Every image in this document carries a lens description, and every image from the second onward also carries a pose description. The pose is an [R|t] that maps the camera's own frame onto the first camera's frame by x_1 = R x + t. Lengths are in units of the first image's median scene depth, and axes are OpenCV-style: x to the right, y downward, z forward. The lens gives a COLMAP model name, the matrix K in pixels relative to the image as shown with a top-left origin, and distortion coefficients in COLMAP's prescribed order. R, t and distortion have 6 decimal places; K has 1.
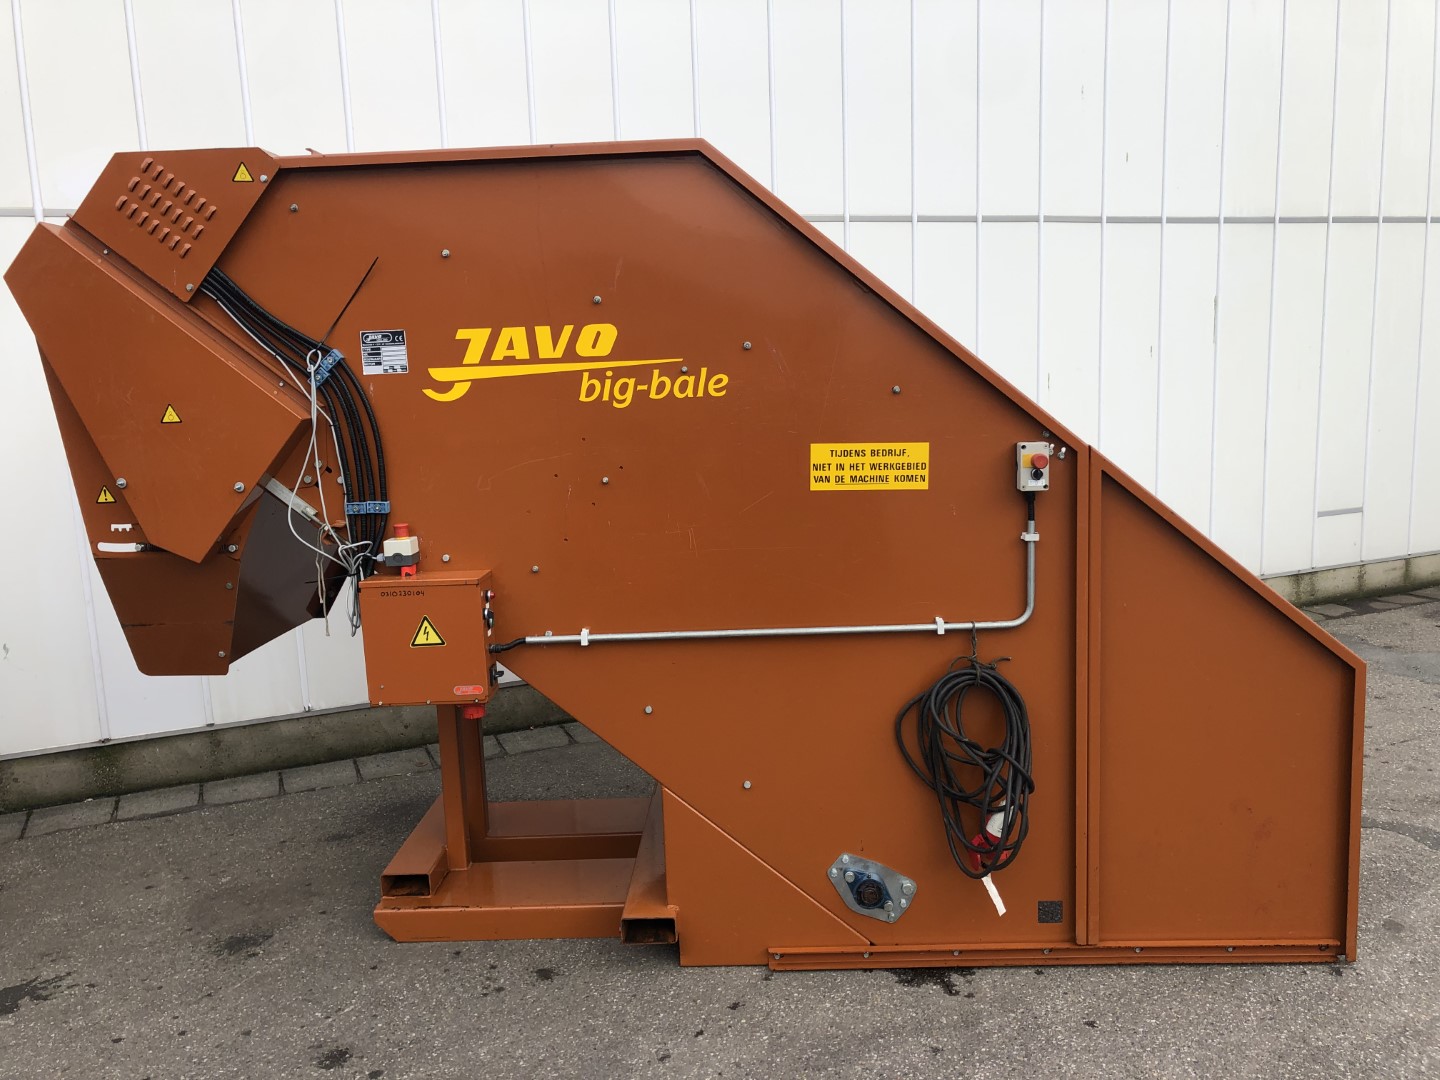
lens RADIAL K [[1162.8, 0, 720.0], [0, 1162.8, 540.0], [0, 0, 1]] dist [0.025438, -0.017102]
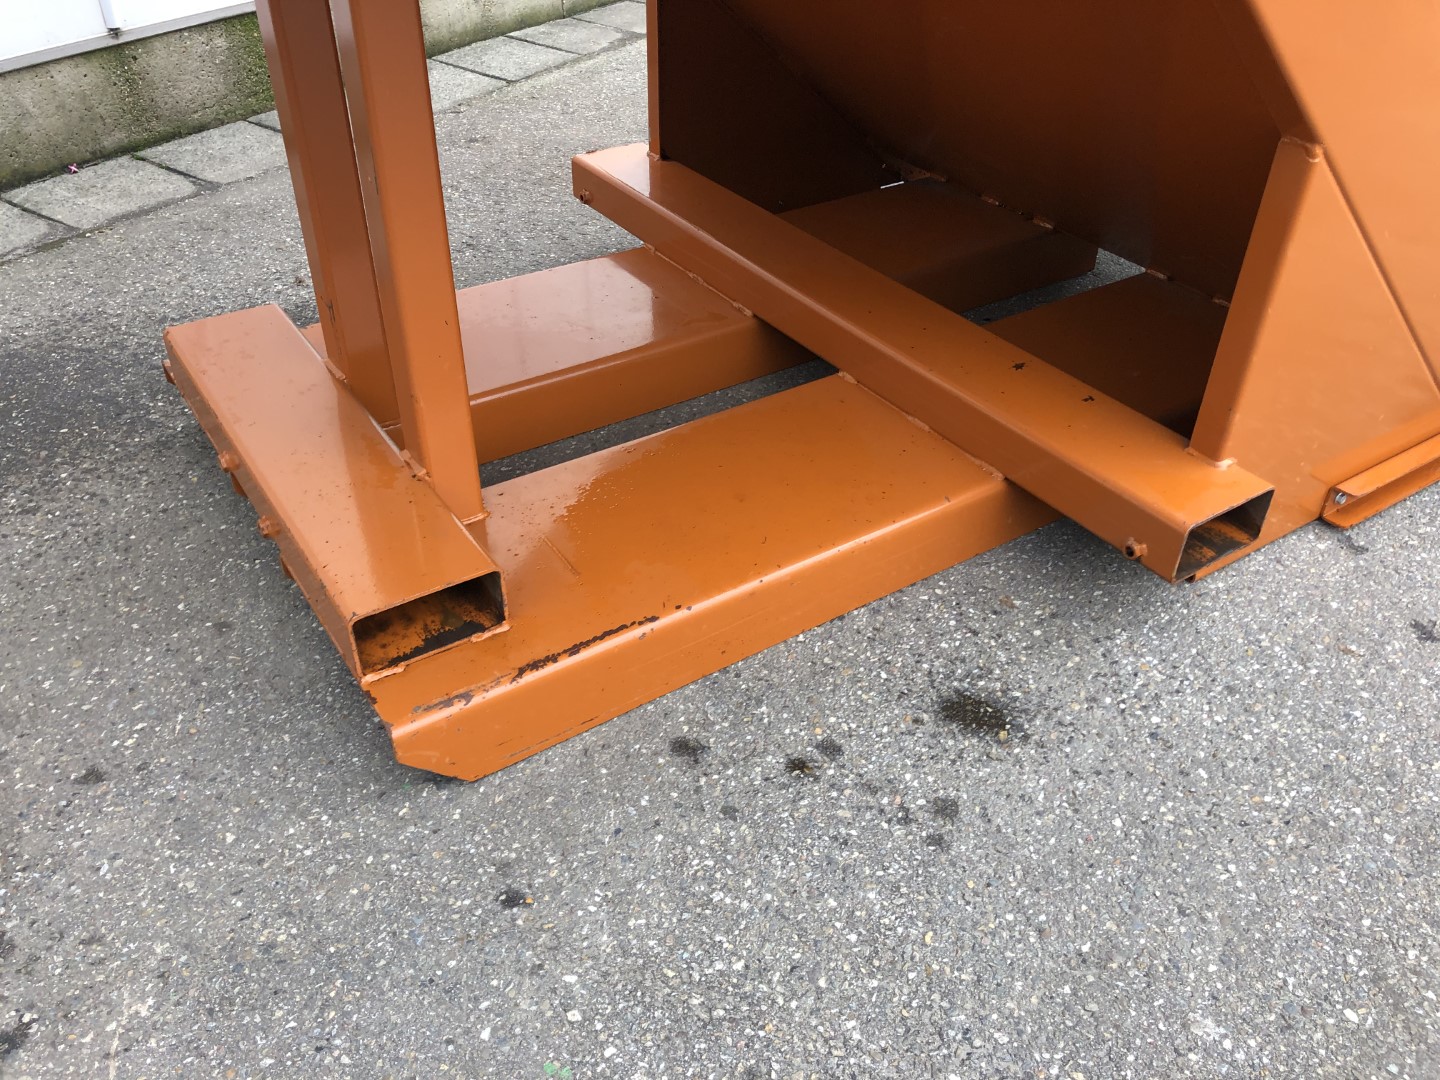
lens RADIAL K [[1162.8, 0, 720.0], [0, 1162.8, 540.0], [0, 0, 1]] dist [0.025438, -0.017102]
pose [[0.808773, -0.302089, 0.504607, -0.417382], [0.037638, 0.882827, 0.468188, 0.155339], [-0.586915, -0.359666, 0.725377, 0.858935]]
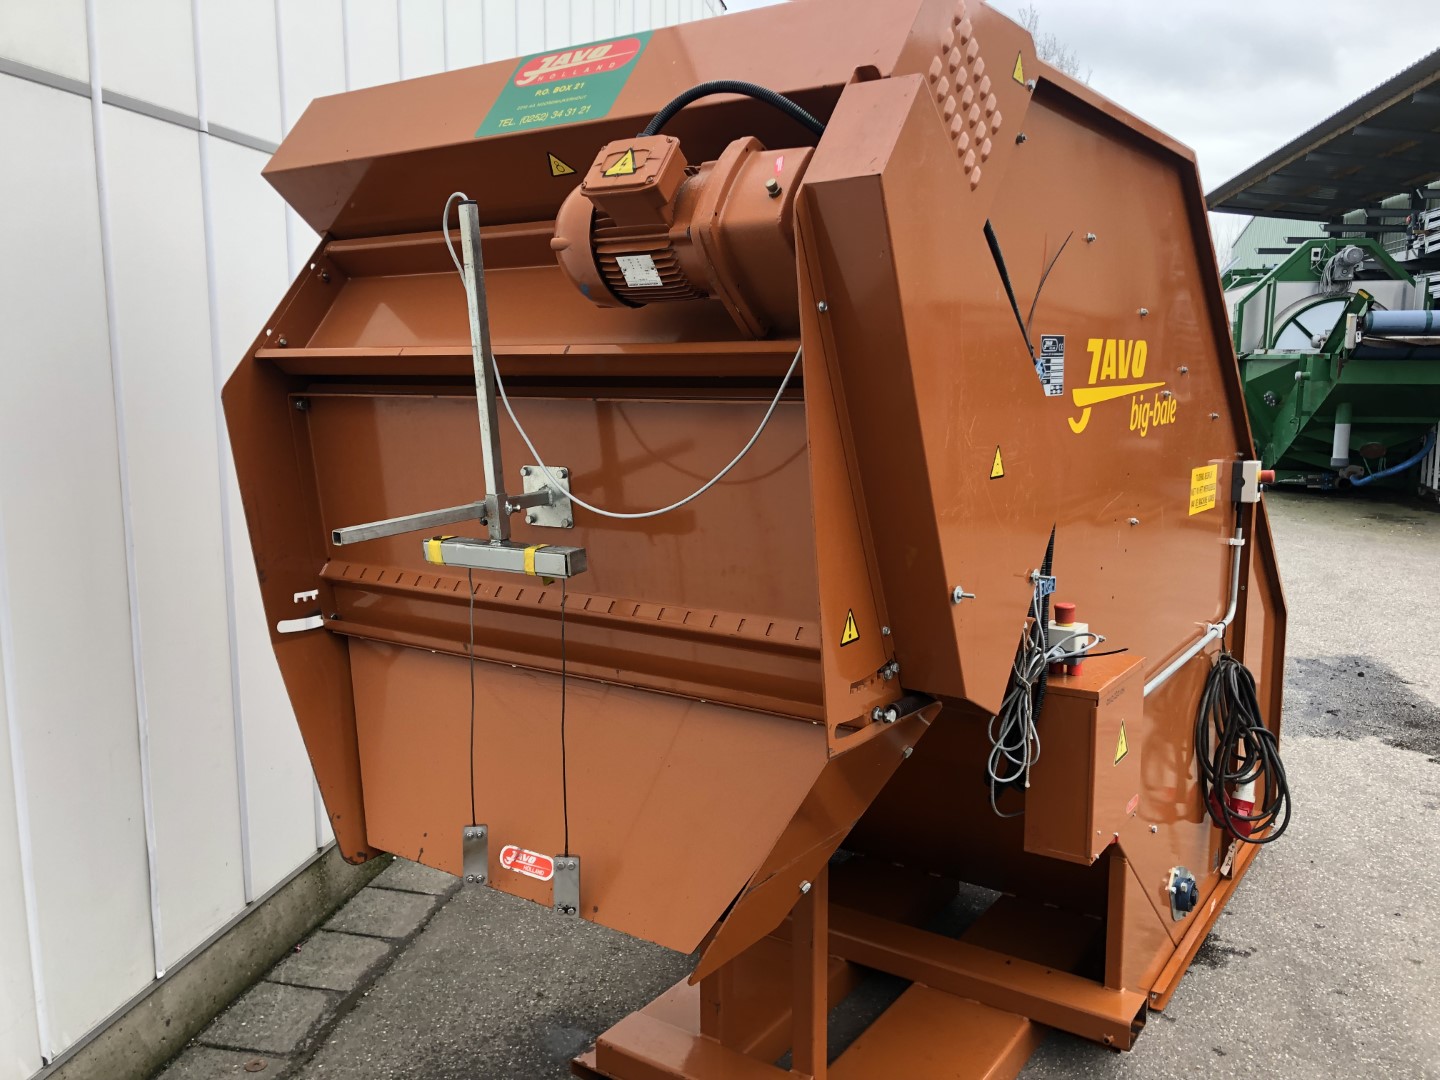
lens RADIAL K [[1178.9, 0, 722.4], [0, 1178.9, 546.8], [0, 0, 1]] dist [0.019102, 0.011051]
pose [[0.543836, -0.094833, 0.833816, -1.005037], [0.112959, 0.992824, 0.039243, -0.102343], [-0.831555, 0.072846, 0.550646, 0.778845]]
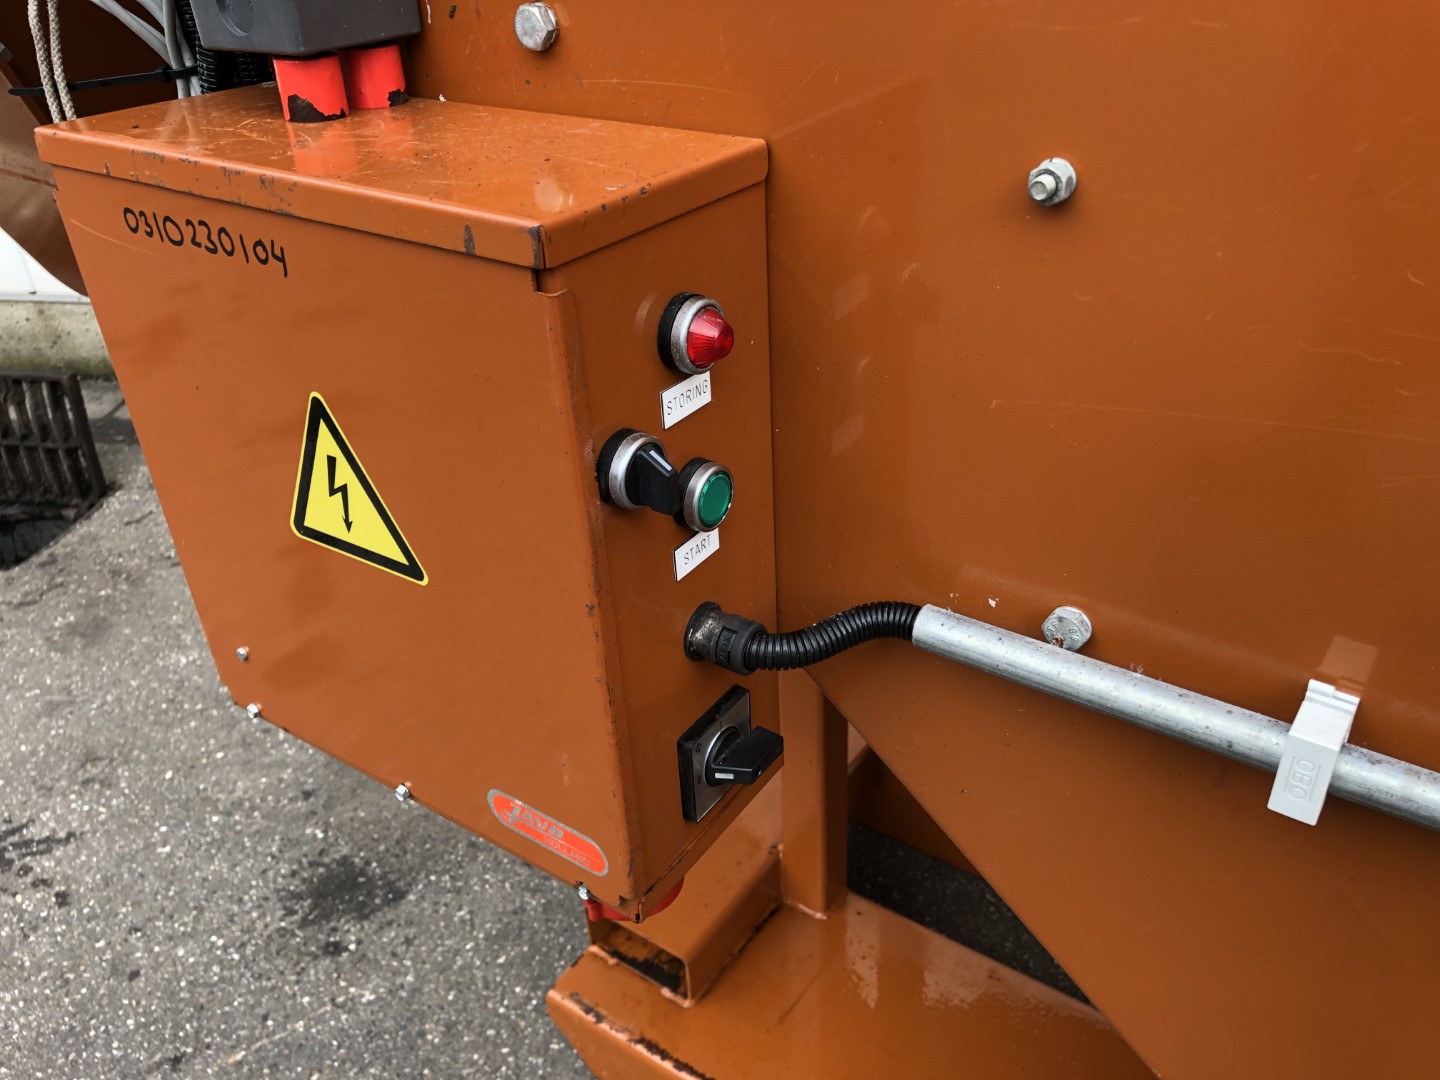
lens RADIAL K [[1188.3, 0, 750.2], [0, 1188.3, 536.9], [0, 0, 1]] dist [0.005133, -0.003035]
pose [[0.842853, 0.289512, -0.453631, -0.118392], [-0.081362, 0.901821, 0.424381, 0.006656], [0.531957, -0.320782, 0.783658, 0.885343]]
